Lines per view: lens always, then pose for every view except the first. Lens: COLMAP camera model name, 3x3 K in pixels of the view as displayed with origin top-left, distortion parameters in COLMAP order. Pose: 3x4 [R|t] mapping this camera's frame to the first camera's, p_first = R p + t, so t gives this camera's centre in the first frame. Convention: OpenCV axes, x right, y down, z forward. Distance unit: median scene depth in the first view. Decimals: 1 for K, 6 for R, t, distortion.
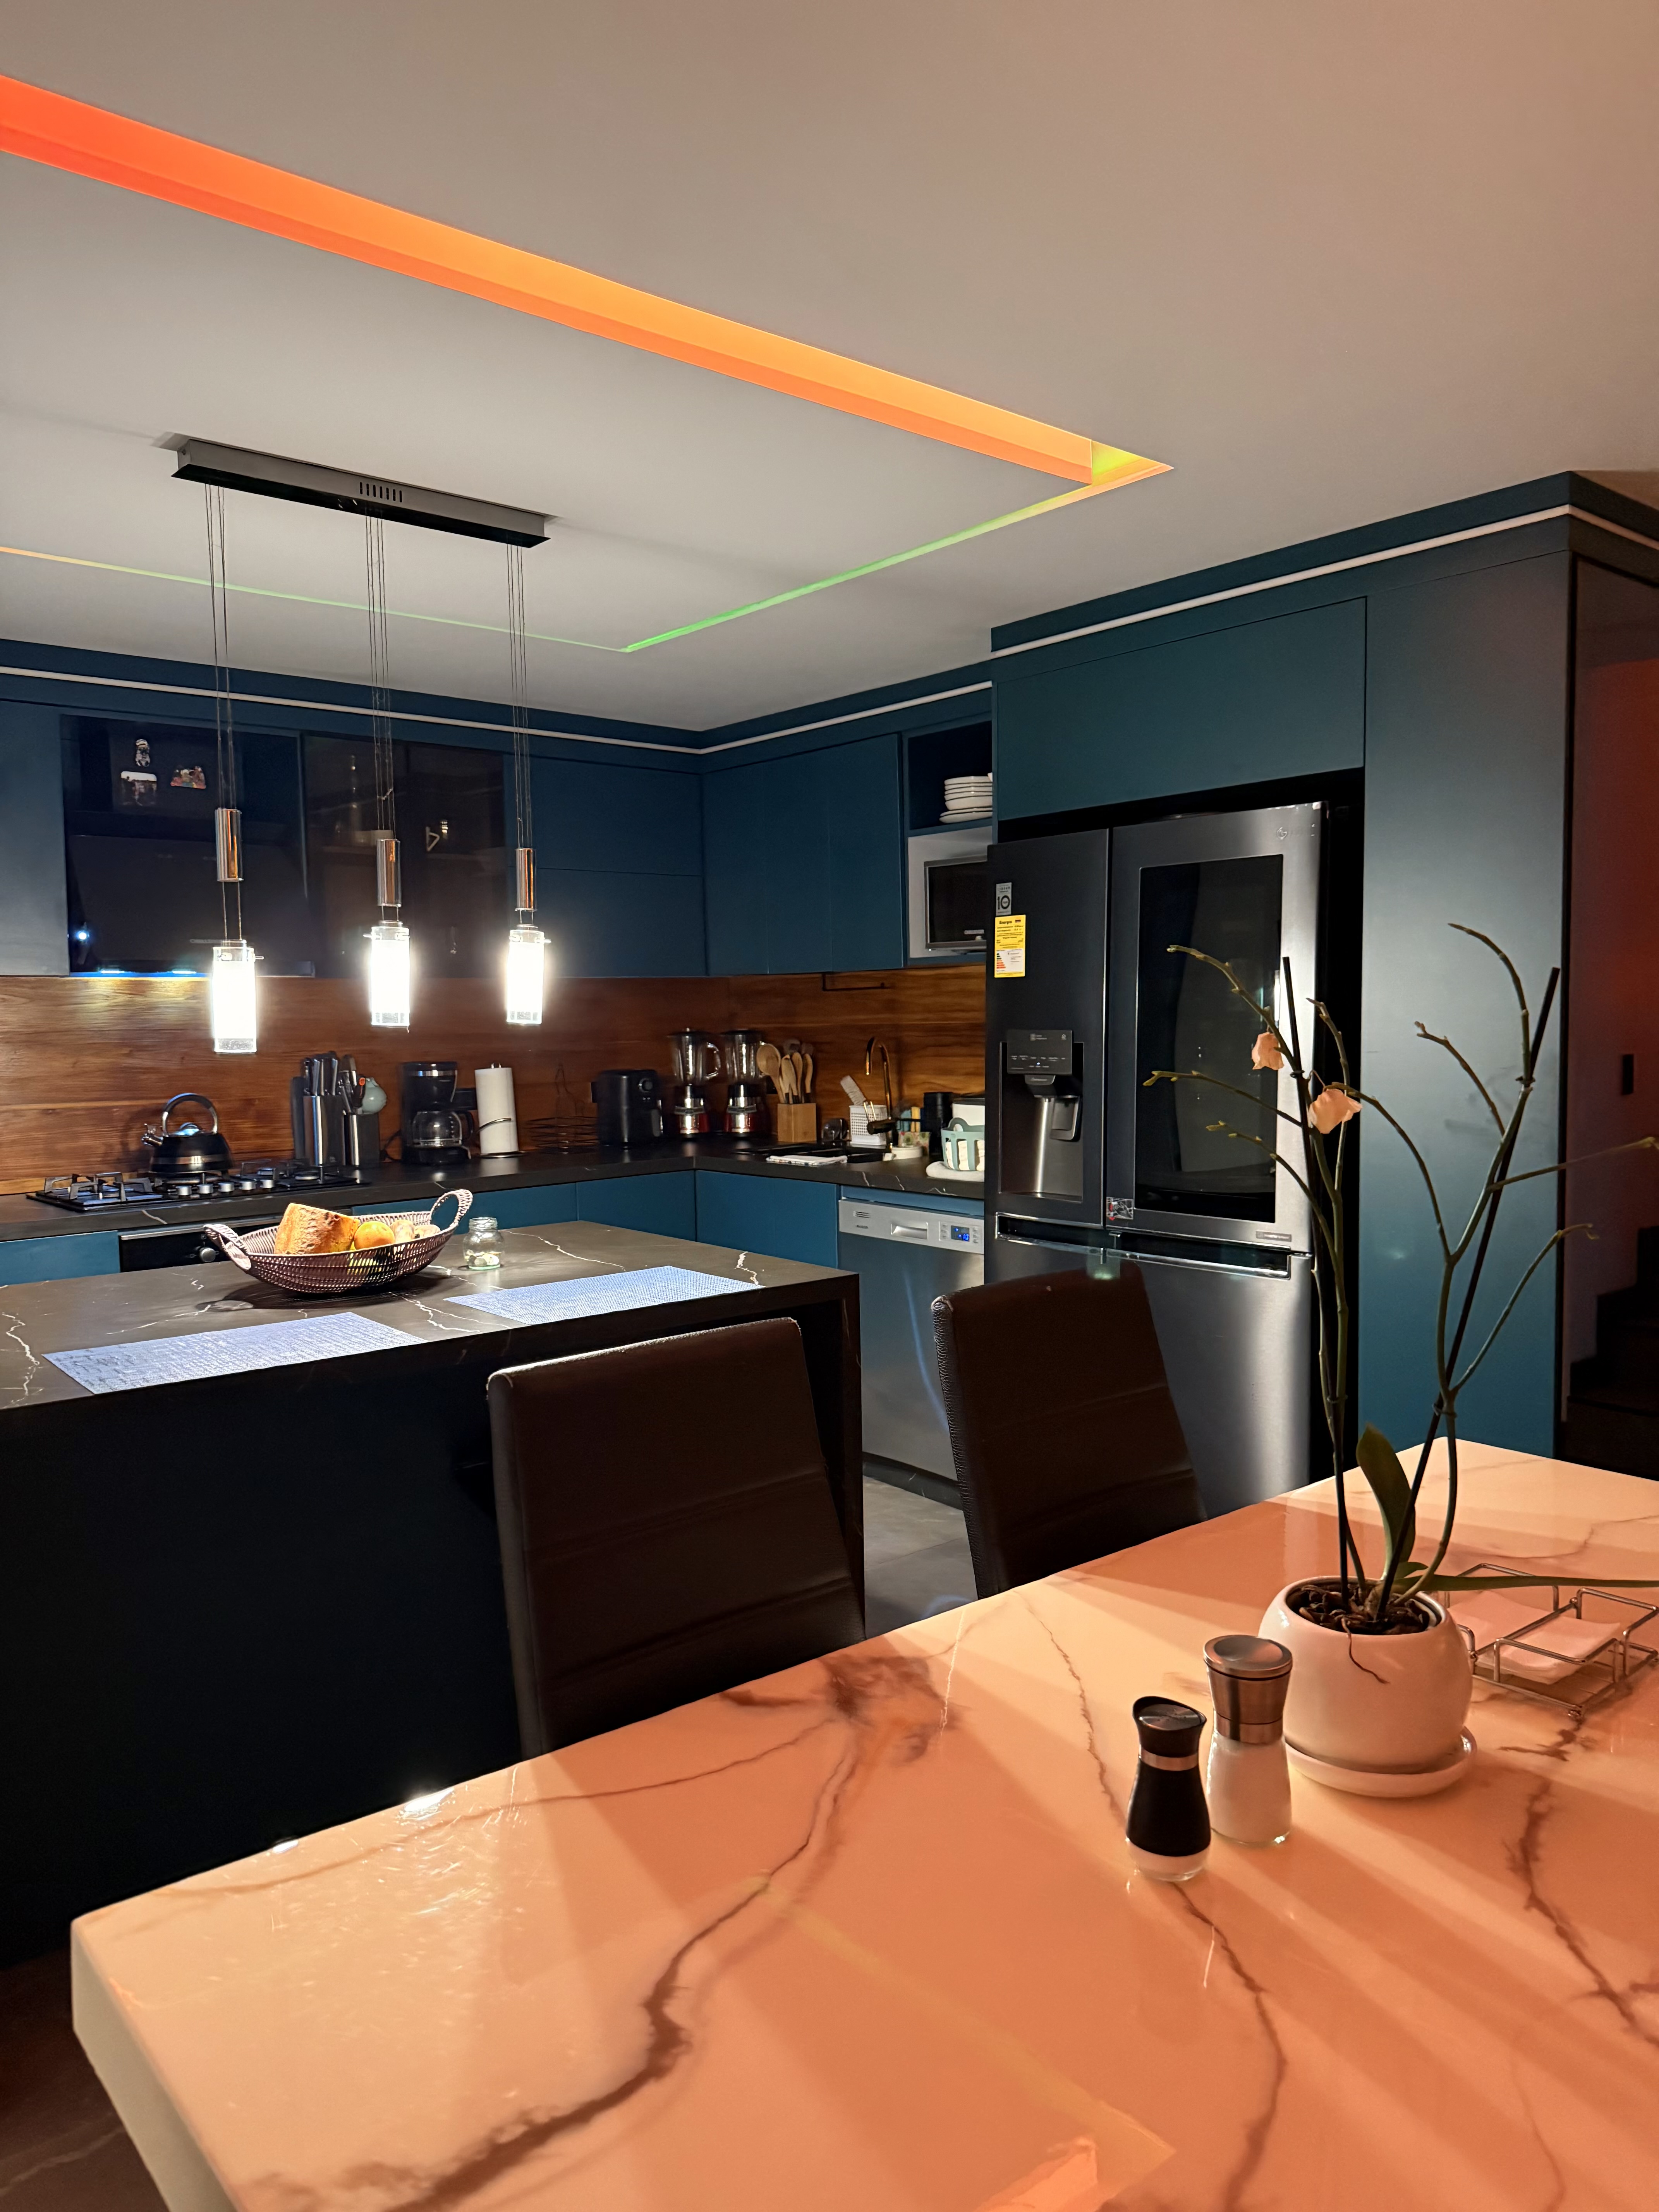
lens RADIAL K [[1573.4, 0, 829.9], [0, 1573.4, 1107.8], [0, 0, 1]] dist [0.059609, -0.096138]
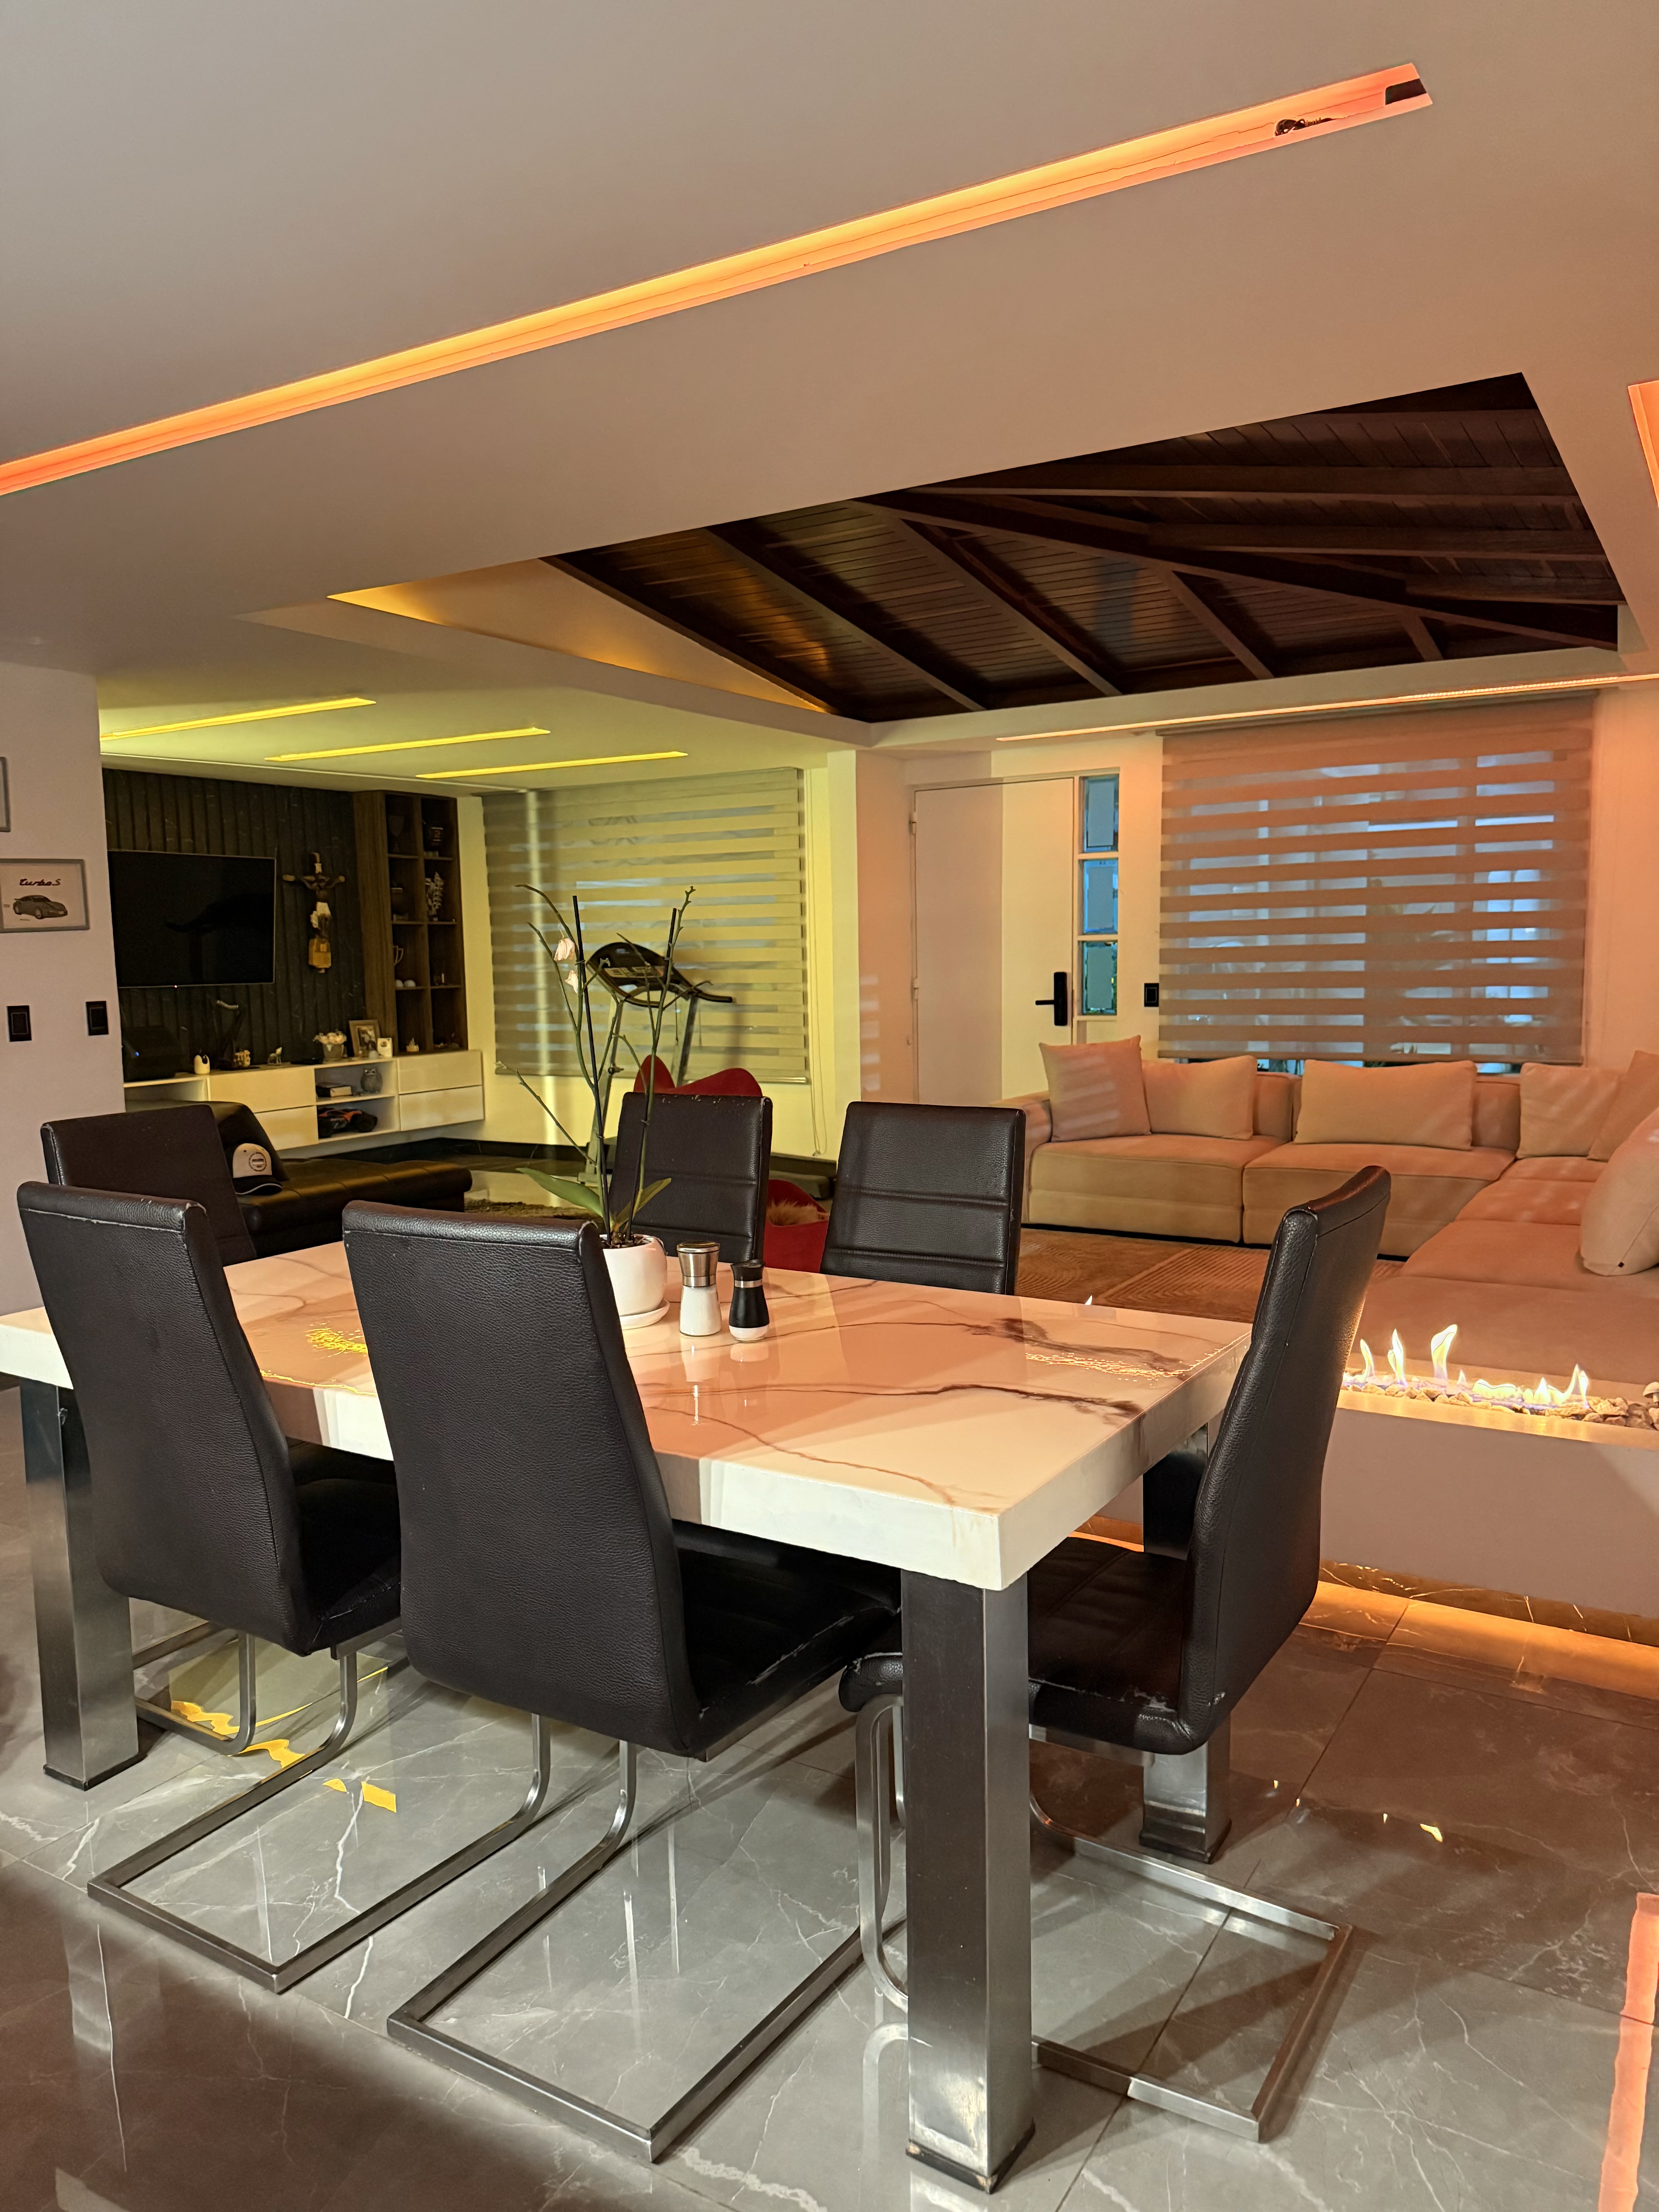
lens RADIAL K [[1573.4, 0, 824.3], [0, 1573.4, 1120.3], [0, 0, 1]] dist [0.059609, -0.096138]
pose [[-0.310447, -0.089251, 0.946392, -2.116851], [0.087833, 0.988630, 0.122046, -0.053680], [-0.946524, 0.121013, -0.299078, 1.825273]]
